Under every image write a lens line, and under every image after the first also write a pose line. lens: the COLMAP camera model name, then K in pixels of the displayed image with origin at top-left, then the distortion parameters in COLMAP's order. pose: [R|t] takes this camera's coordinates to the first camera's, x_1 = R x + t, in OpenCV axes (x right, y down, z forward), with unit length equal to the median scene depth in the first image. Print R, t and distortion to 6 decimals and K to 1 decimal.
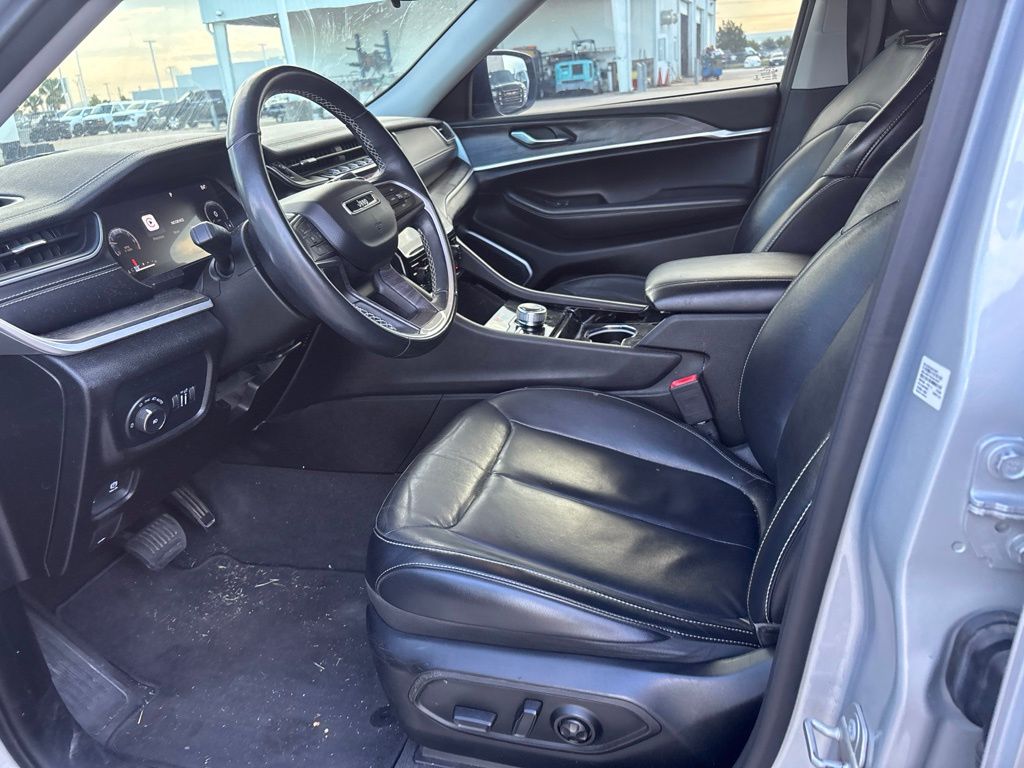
lens RADIAL K [[772.4, 0, 510.6], [0, 772.4, 381.9], [0, 0, 1]] dist [0.052181, -0.059145]
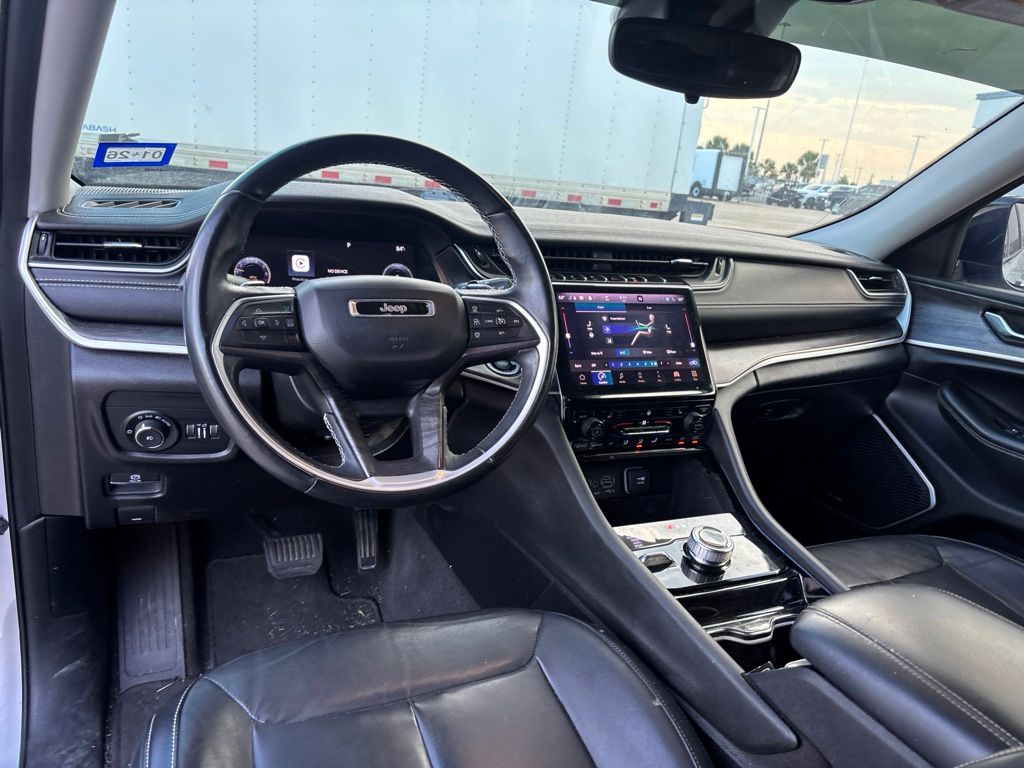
lens RADIAL K [[772.4, 0, 513.3], [0, 772.4, 386.2], [0, 0, 1]] dist [0.052181, -0.059145]
pose [[0.635672, 0.376810, -0.673748, 0.304860], [-0.440555, 0.893768, 0.084203, -0.185256], [0.633902, 0.243298, 0.734148, 0.332066]]
